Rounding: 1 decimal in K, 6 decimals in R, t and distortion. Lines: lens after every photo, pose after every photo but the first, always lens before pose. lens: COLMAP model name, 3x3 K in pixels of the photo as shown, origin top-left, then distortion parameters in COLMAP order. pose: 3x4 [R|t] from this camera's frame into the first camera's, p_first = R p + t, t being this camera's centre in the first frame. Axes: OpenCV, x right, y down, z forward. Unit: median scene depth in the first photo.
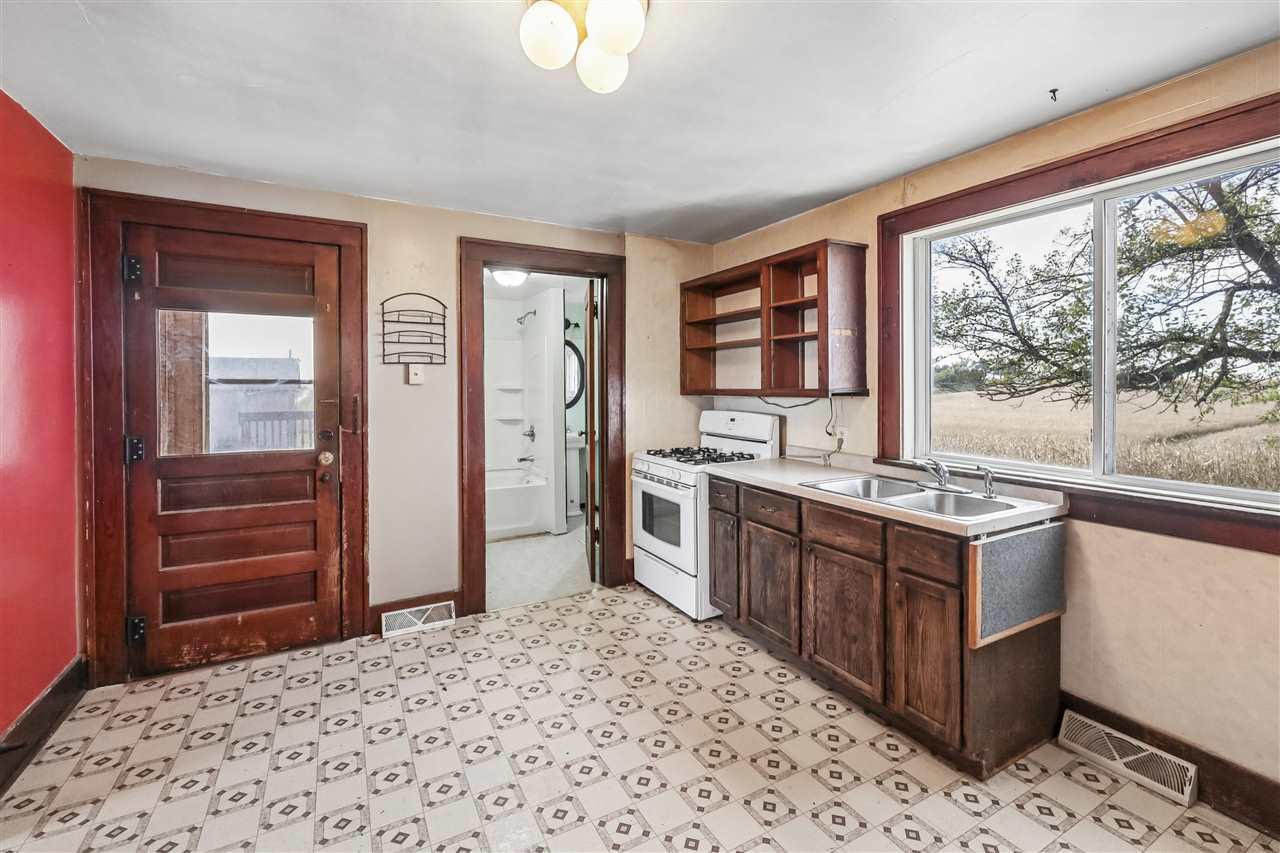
lens RADIAL K [[557.6, 0, 639.6], [0, 557.6, 391.3], [0, 0, 1]] dist [-0.002029, 0.000021]
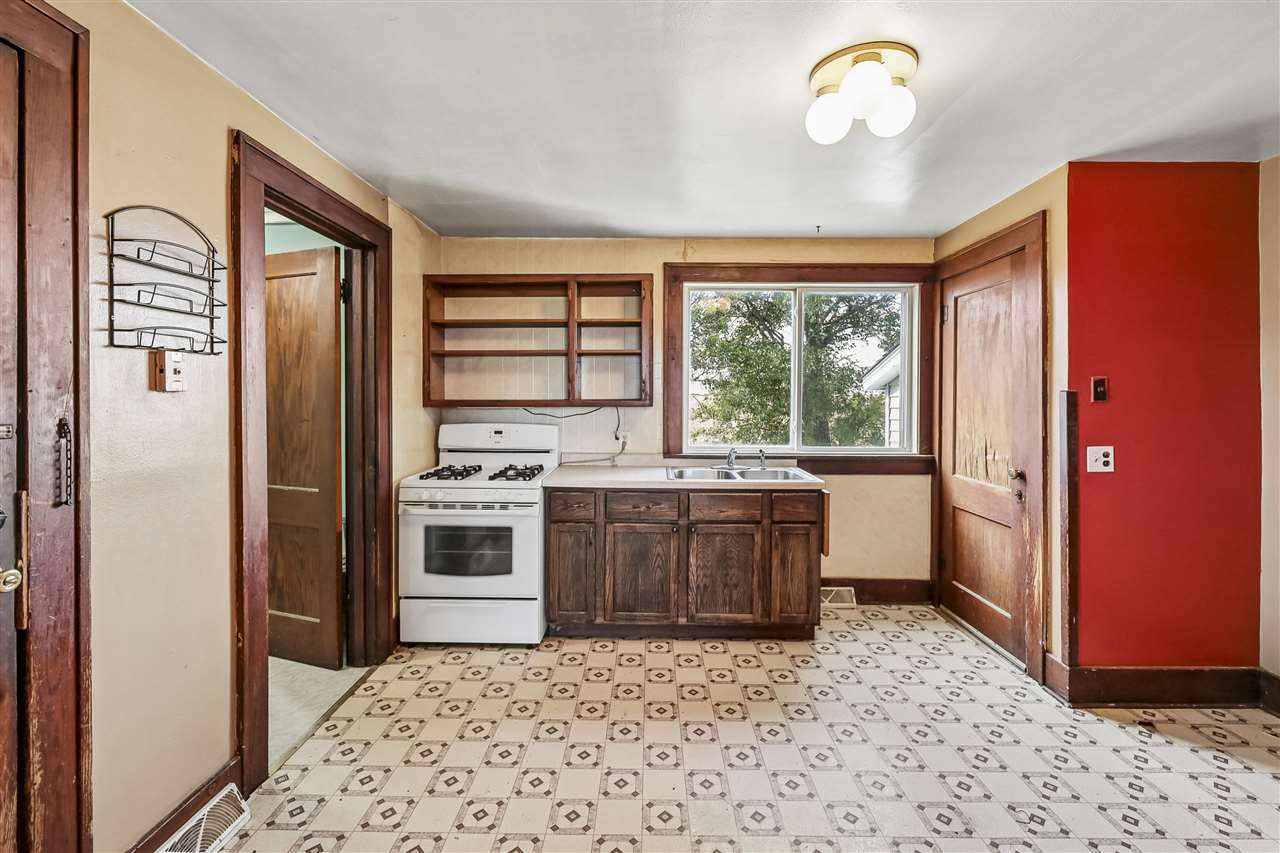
lens RADIAL K [[558.0, 0, 642.9], [0, 558.0, 400.0], [0, 0, 1]] dist [-0.000074, 0.000371]
pose [[0.489934, -0.003060, 0.871754, -0.648580], [0.005351, 0.999986, 0.000503, -0.002798], [-0.871743, 0.004418, 0.489943, 0.388937]]
